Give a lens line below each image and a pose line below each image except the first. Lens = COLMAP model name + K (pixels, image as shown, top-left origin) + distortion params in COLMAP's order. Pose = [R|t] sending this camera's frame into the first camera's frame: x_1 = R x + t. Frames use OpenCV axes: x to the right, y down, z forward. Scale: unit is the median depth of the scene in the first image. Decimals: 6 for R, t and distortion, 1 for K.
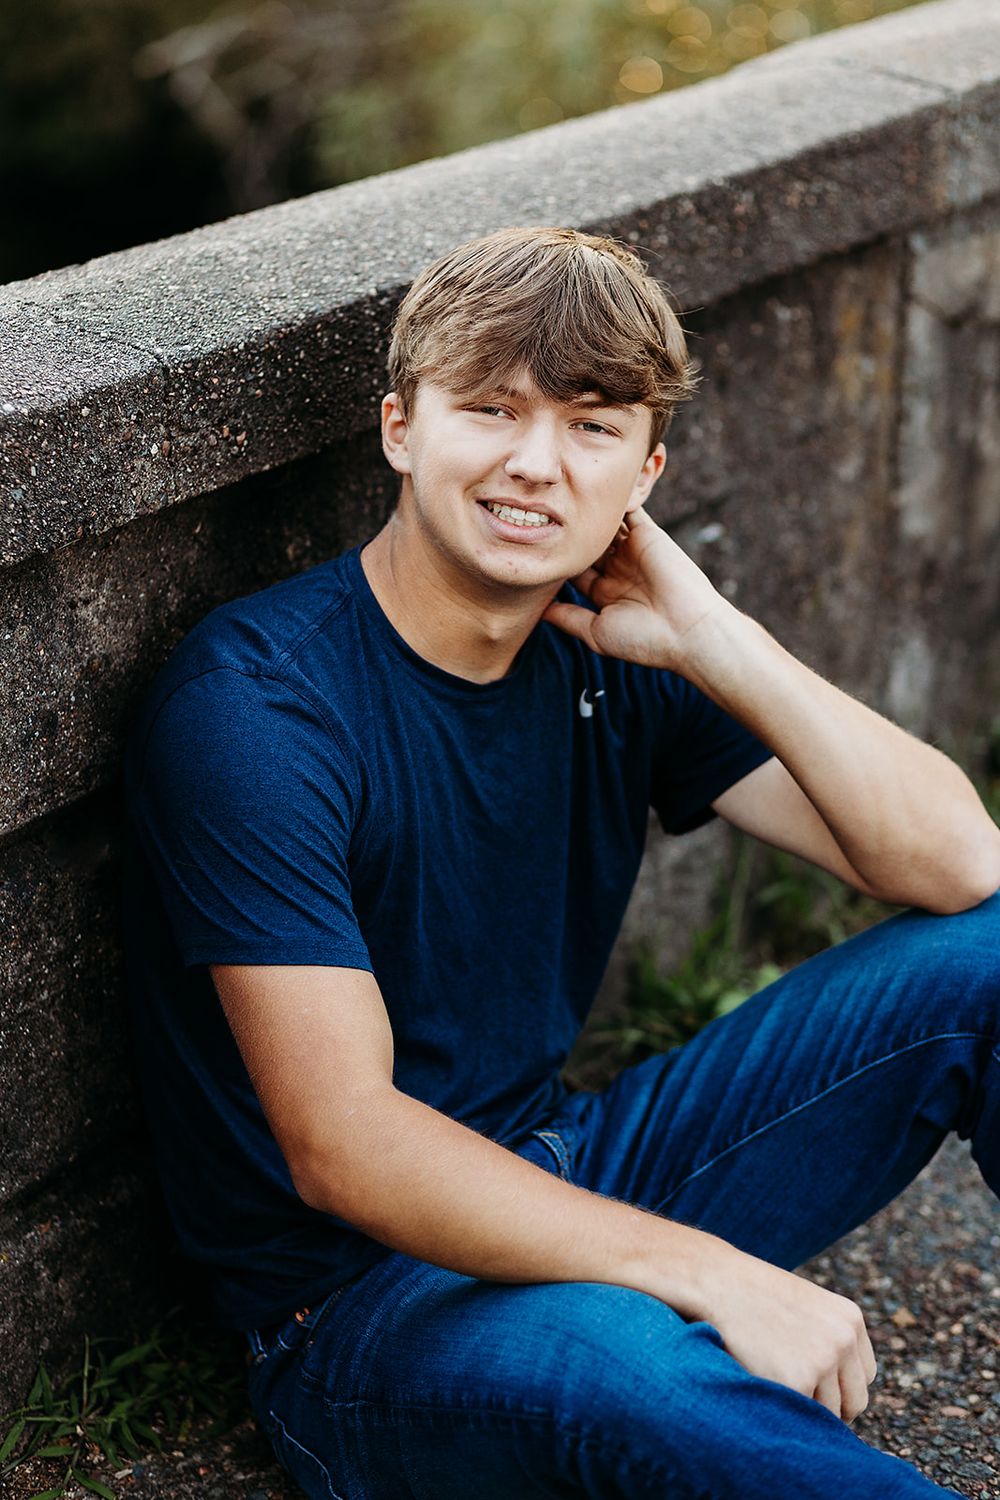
lens RADIAL K [[3732.9, 0, 500.0], [0, 3732.9, 750.0], [0, 0, 1]] dist [0.082869, -0.999144]
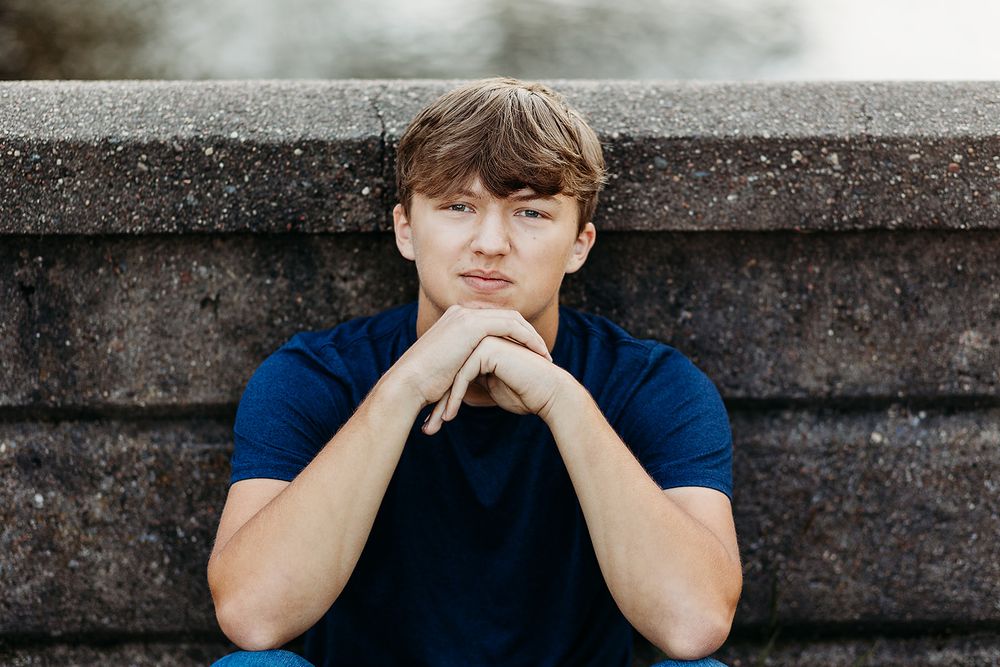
lens RADIAL K [[2488.6, 0, 500.0], [0, 2488.6, 333.5], [0, 0, 1]] dist [0.082869, -0.999144]
pose [[0.579679, 0.271639, -0.768234, 0.710667], [-0.286393, 0.950567, 0.120009, -0.157295], [0.762857, 0.150450, 0.628819, 0.397788]]
